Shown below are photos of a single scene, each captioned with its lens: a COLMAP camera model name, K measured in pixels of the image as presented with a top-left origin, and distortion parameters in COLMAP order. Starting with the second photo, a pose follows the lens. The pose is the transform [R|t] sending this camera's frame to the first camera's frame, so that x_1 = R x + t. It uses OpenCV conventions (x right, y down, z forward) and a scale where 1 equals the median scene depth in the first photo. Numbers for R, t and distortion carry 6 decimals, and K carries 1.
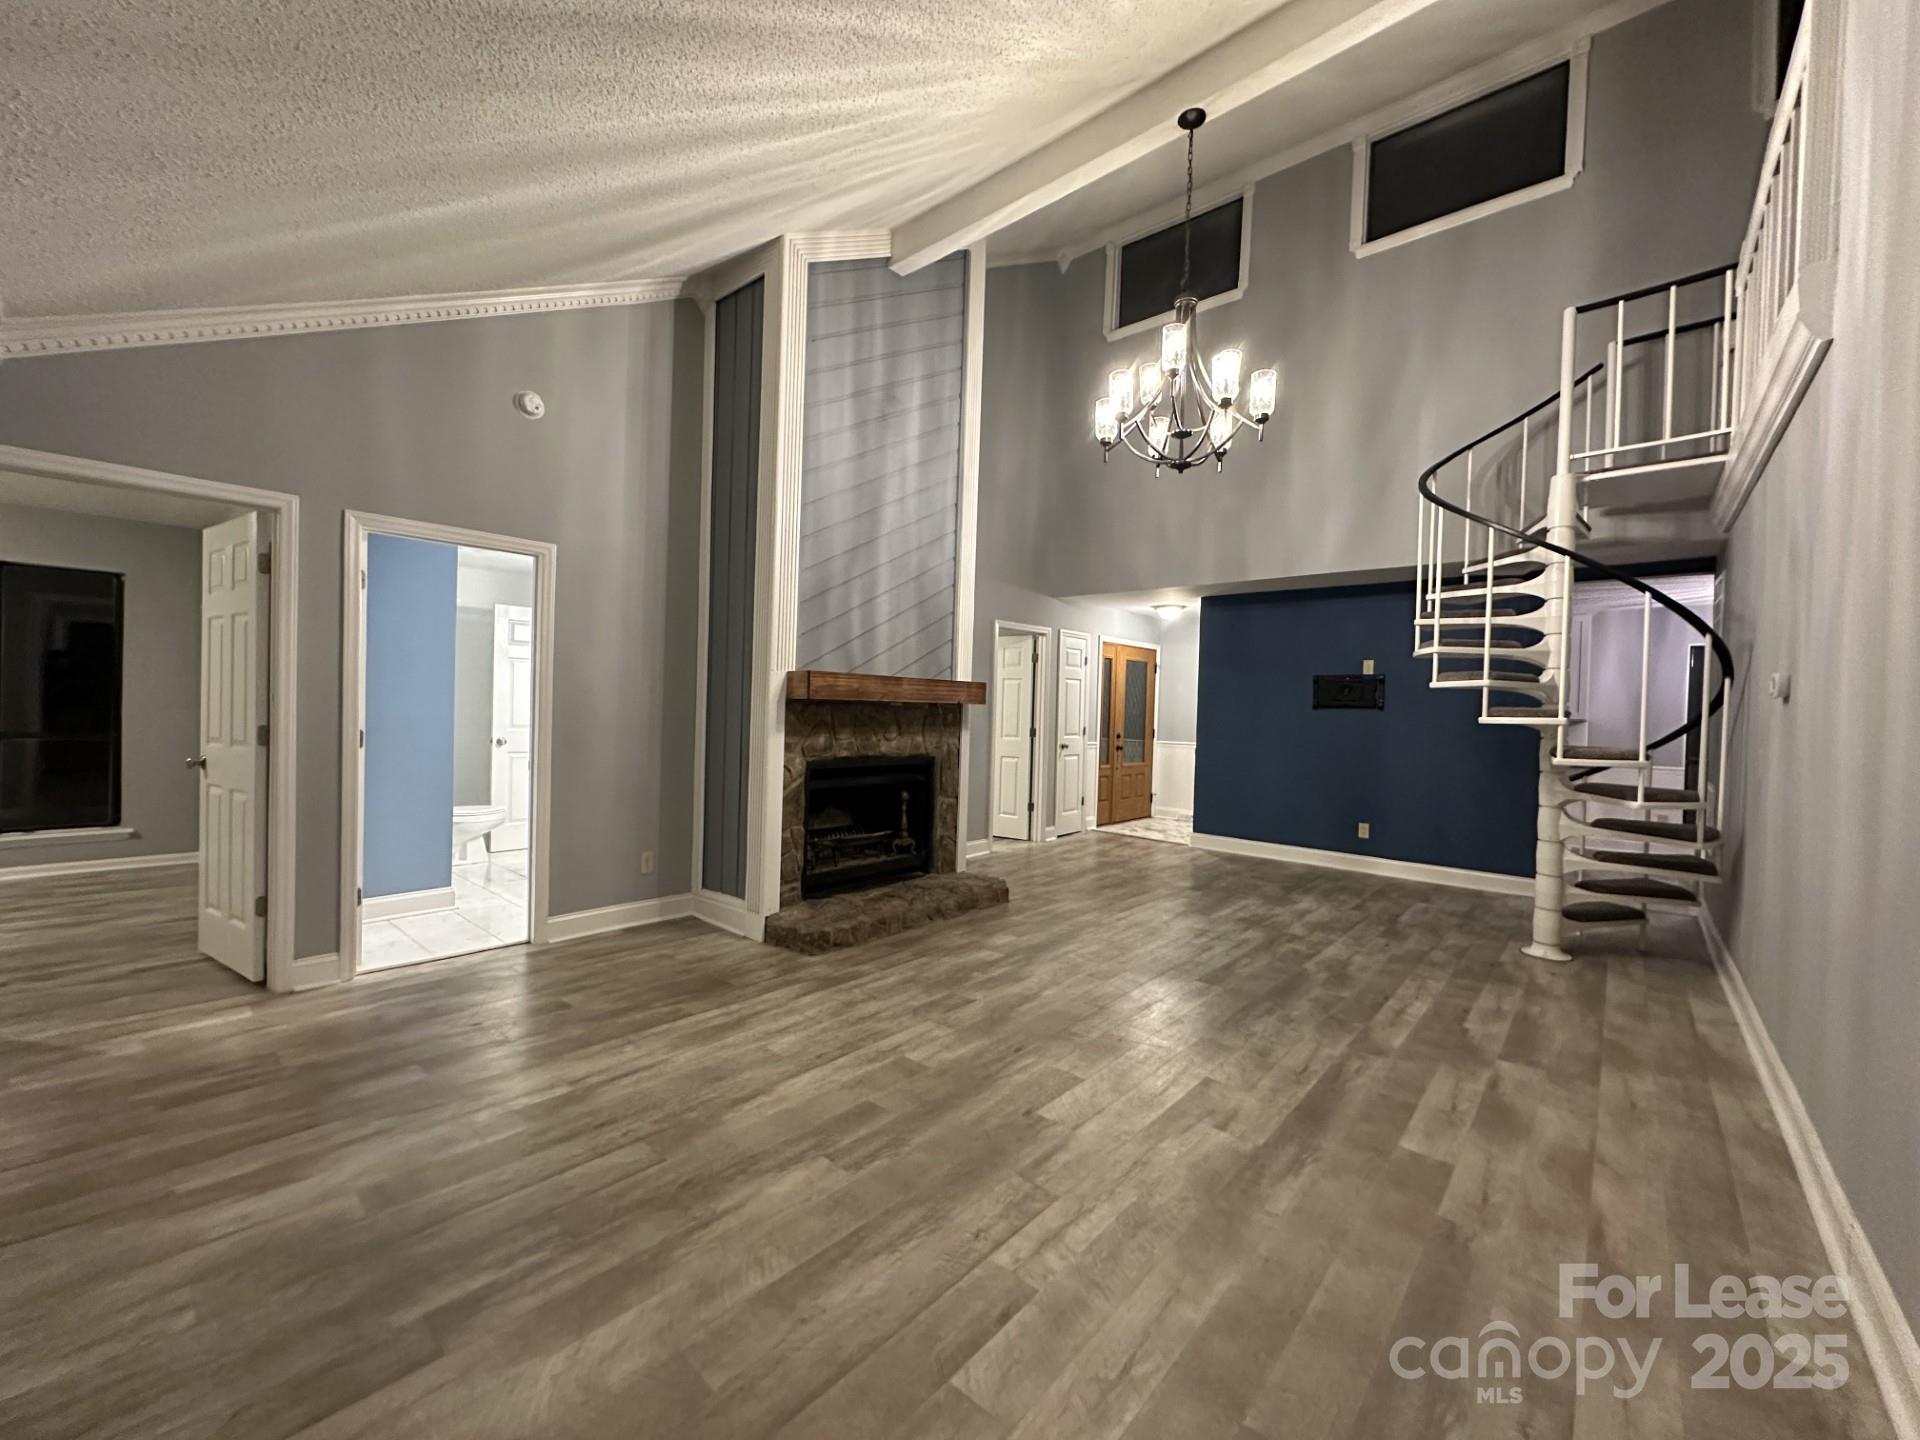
lens RADIAL K [[769.8, 0, 959.9], [0, 769.8, 715.7], [0, 0, 1]] dist [0.007815, -0.000007]
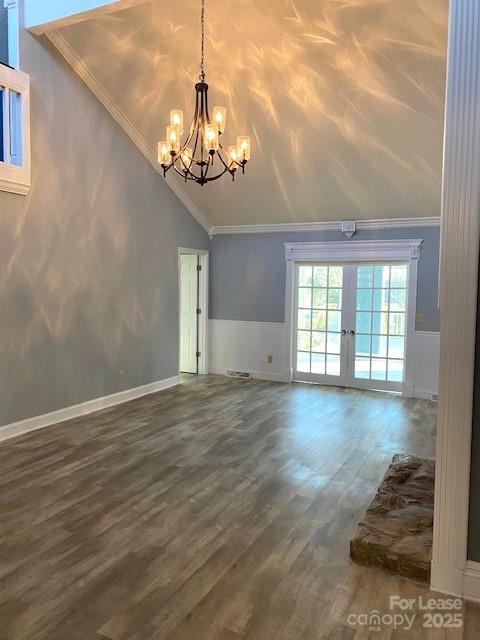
lens RADIAL K [[490.9, 0, 240.2], [0, 490.9, 318.9], [0, 0, 1]] dist [0.035686, -0.030800]
pose [[-0.968705, -0.020902, -0.247335, 0.496376], [-0.041946, 0.995902, 0.080121, -0.105258], [0.244647, 0.087988, -0.965612, 2.264279]]
